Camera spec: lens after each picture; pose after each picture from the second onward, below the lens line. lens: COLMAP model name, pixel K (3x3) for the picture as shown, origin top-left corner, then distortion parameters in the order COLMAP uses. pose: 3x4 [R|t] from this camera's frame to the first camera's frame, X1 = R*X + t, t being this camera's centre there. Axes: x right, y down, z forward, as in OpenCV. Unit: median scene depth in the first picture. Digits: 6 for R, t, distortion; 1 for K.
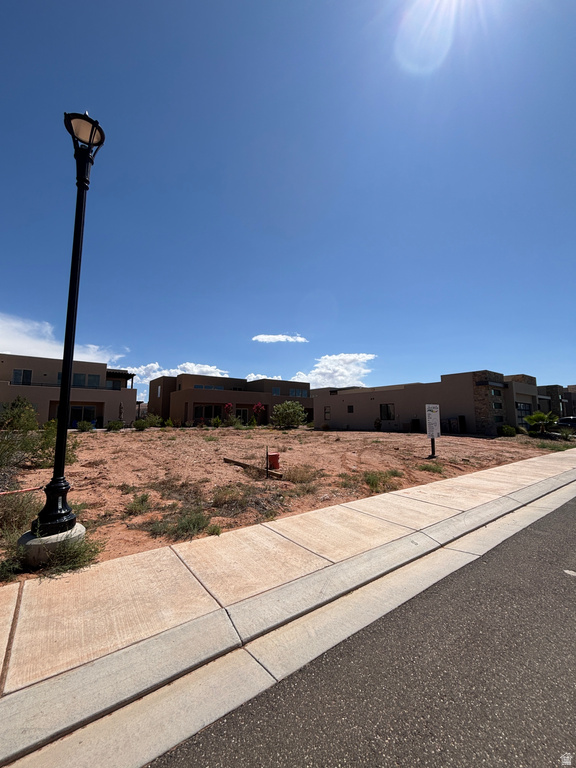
lens RADIAL K [[302.3, 0, 288.0], [0, 302.3, 384.0], [0, 0, 1]] dist [0.000359, 0.000014]
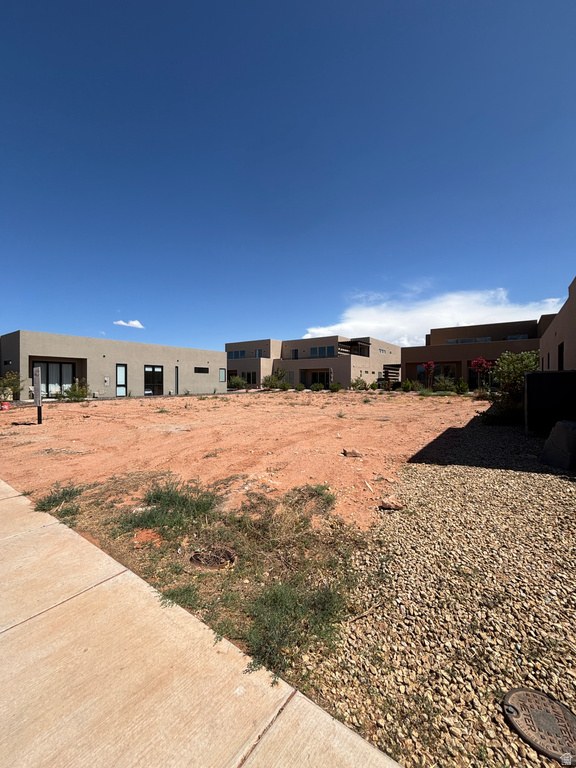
lens RADIAL K [[302.3, 0, 288.0], [0, 302.3, 384.0], [0, 0, 1]] dist [0.000359, 0.000014]
pose [[0.288040, 0.011098, -0.957554, 0.547600], [0.108204, 0.993152, 0.044059, 0.052746], [0.951486, -0.116302, 0.284867, 0.494880]]
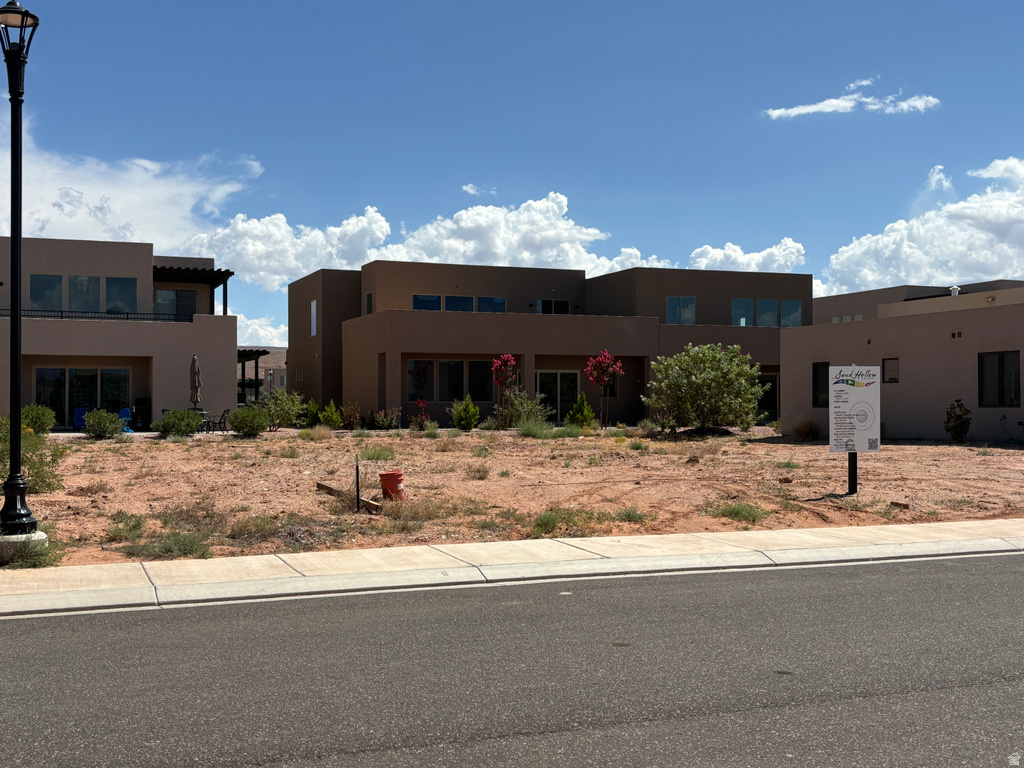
lens RADIAL K [[1170.3, 0, 512.0], [0, 1170.3, 384.0], [0, 0, 1]] dist [0.182364, -0.467054]
pose [[0.961845, -0.006282, -0.273523, 0.176149], [0.033169, 0.995040, 0.093786, -0.024471], [0.271577, -0.099280, 0.957282, -0.211149]]
